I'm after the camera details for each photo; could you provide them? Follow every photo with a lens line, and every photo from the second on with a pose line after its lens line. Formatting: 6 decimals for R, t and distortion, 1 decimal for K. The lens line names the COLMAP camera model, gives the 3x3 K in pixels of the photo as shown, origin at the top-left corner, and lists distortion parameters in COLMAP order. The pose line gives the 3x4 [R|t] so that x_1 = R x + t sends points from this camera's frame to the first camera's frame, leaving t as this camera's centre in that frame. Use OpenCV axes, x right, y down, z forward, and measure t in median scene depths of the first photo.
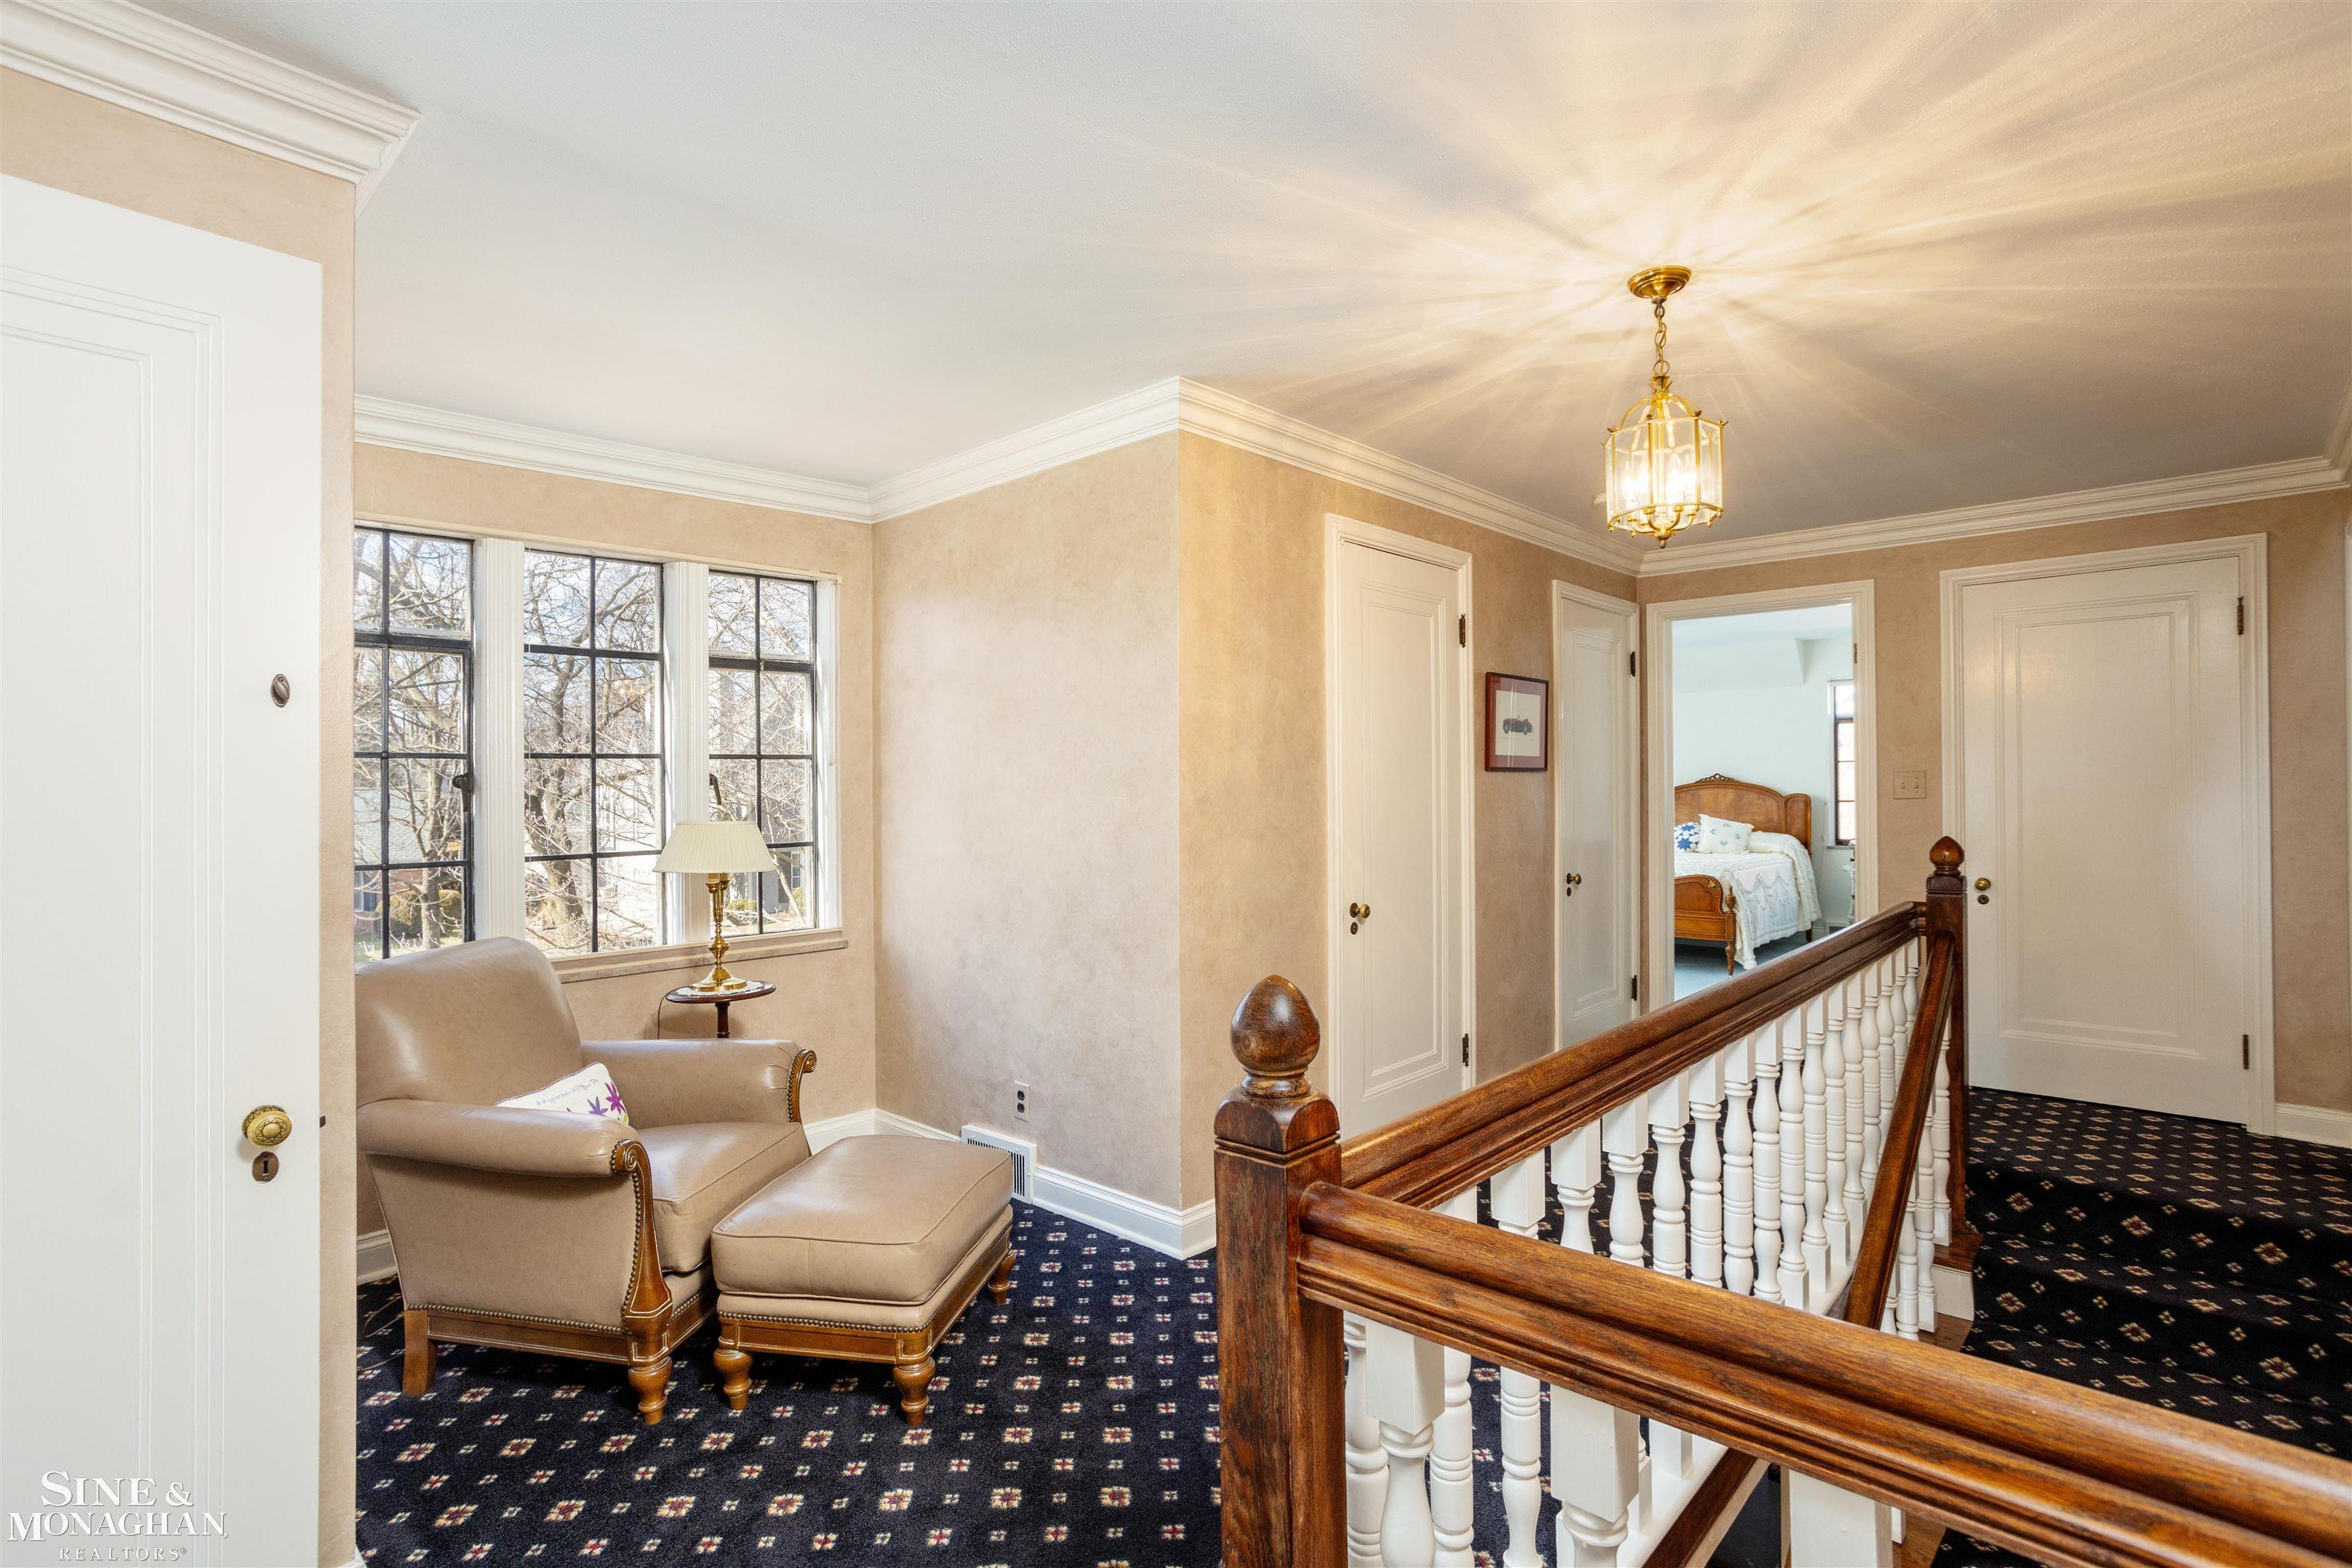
lens RADIAL K [[1126.8, 0, 1176.0], [0, 1126.8, 784.0], [0, 0, 1]] dist [-0.000896, 0.000040]
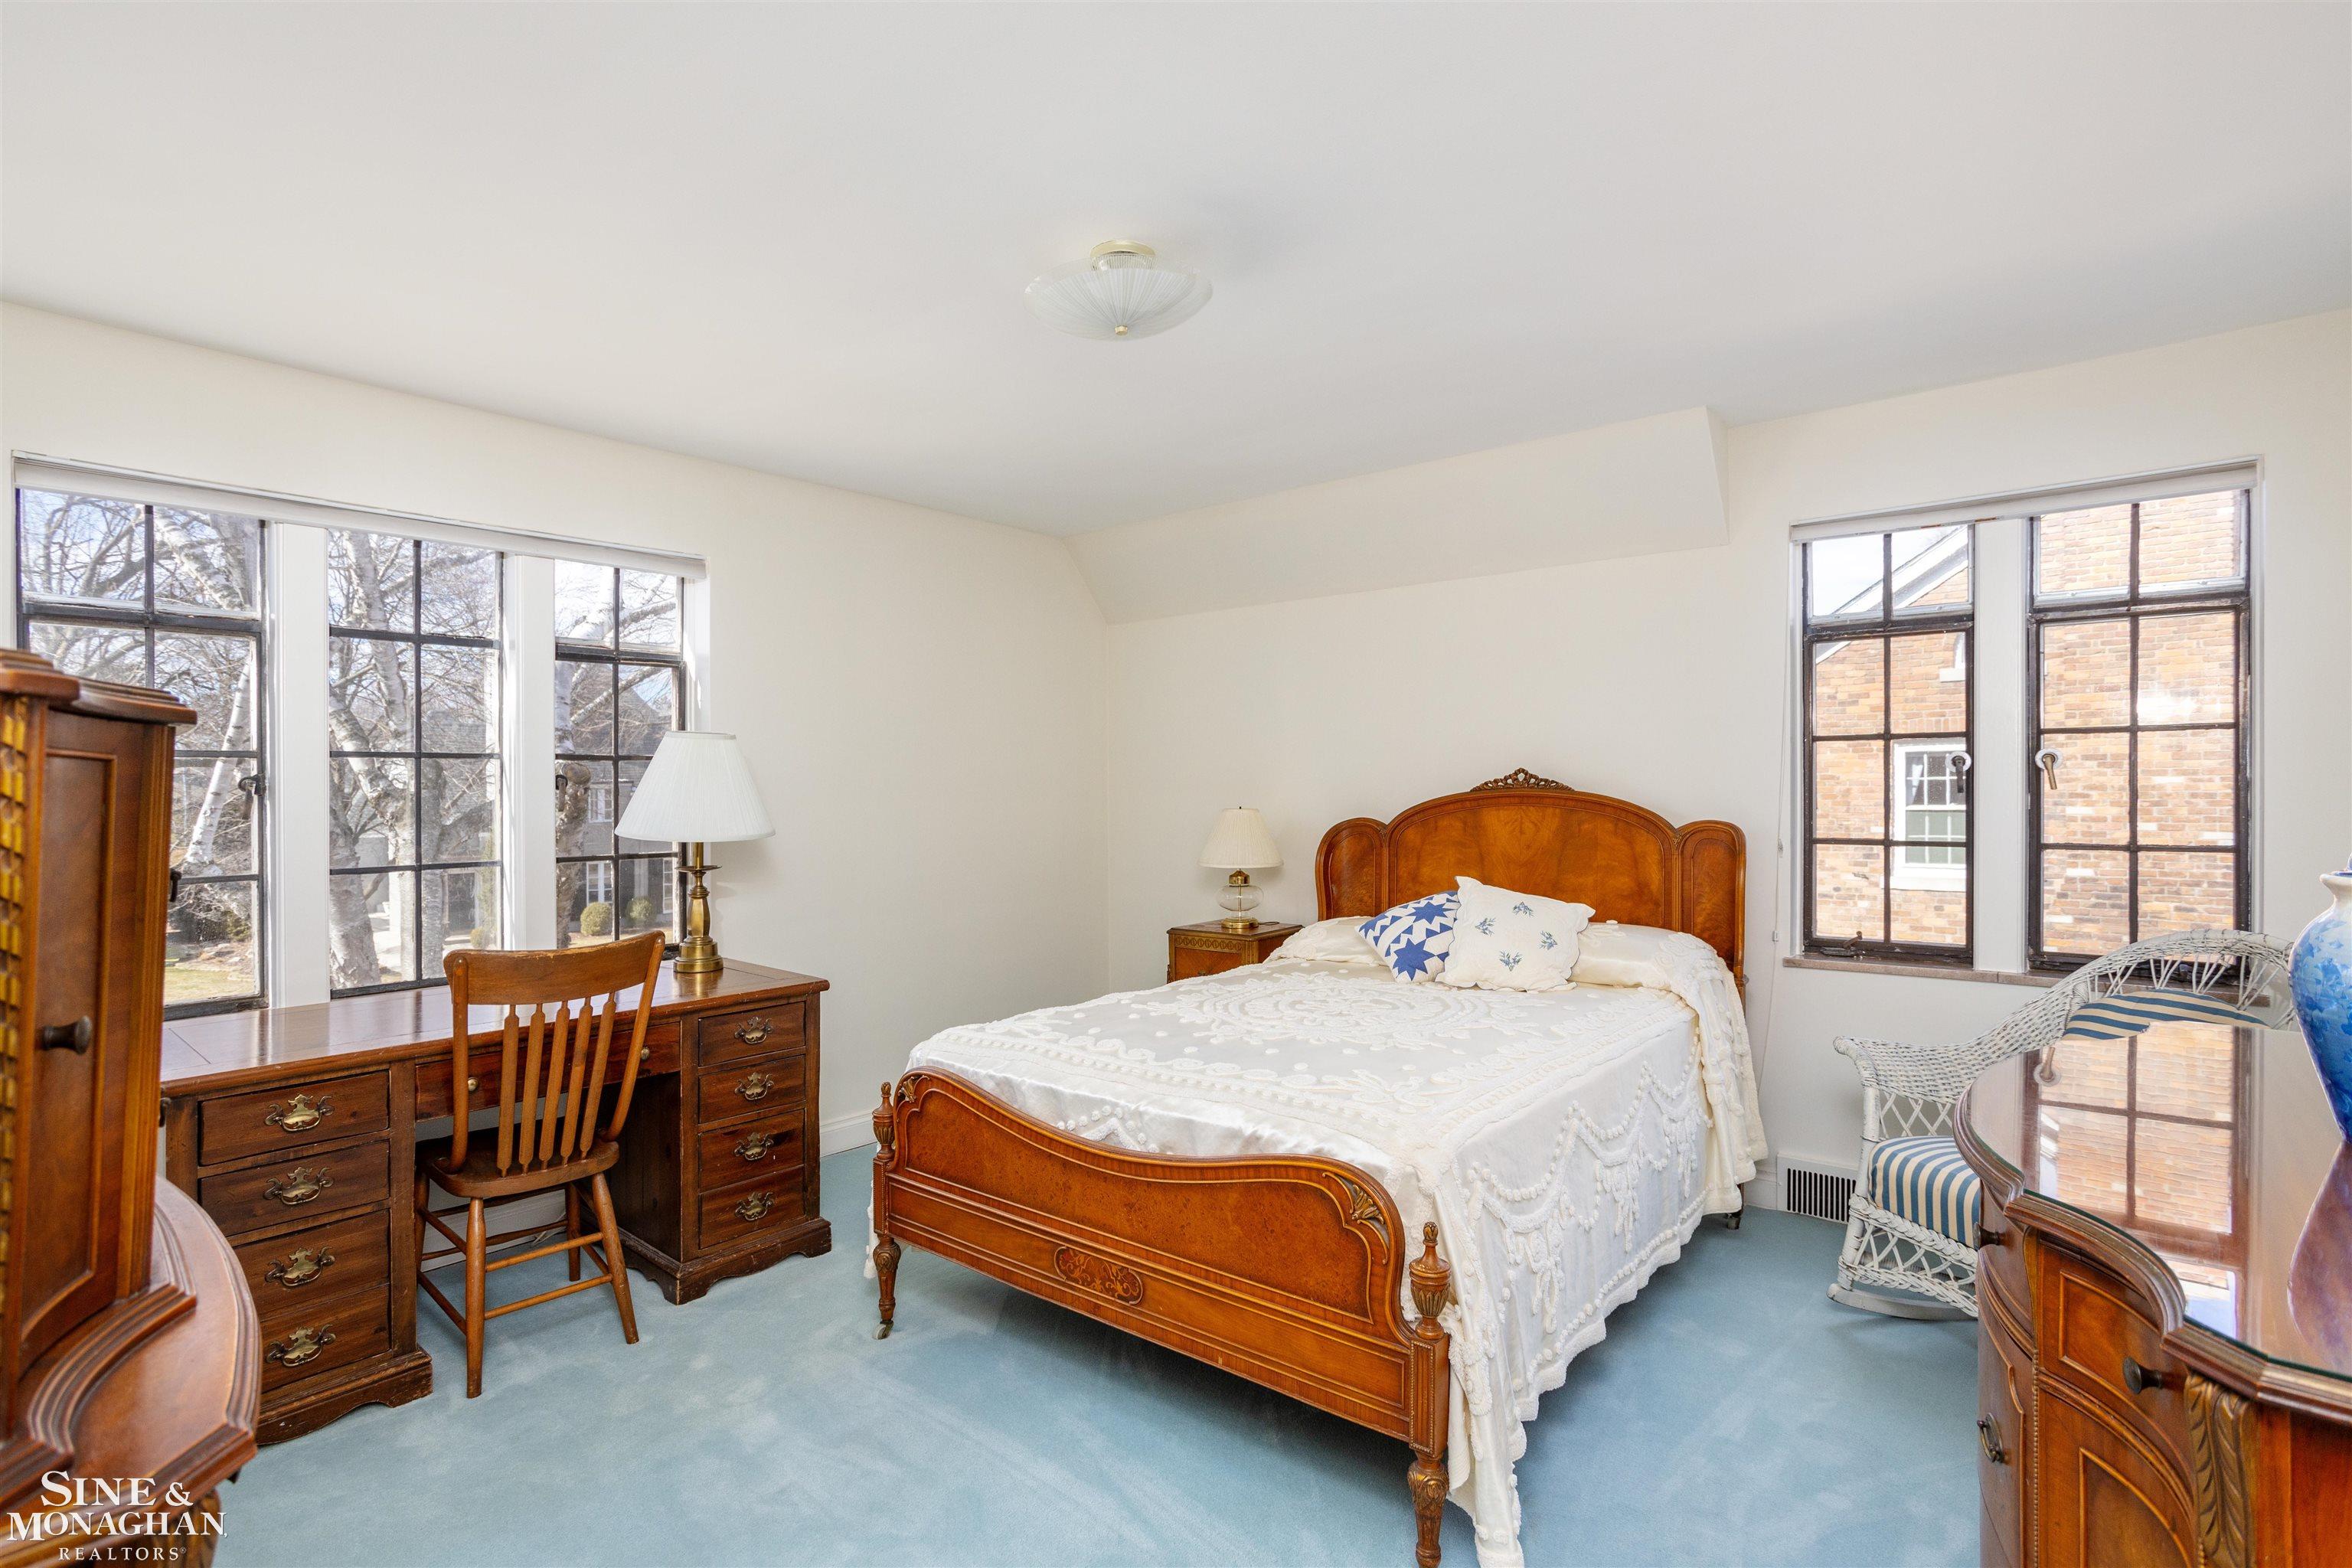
lens RADIAL K [[1151.6, 0, 1176.0], [0, 1151.6, 784.0], [0, 0, 1]] dist [0.031838, 0.000058]
pose [[0.998341, 0.000080, 0.057575, 0.339235], [0.000009, 0.999999, -0.001540, -0.003901], [-0.057575, 0.001538, 0.998340, 0.601829]]
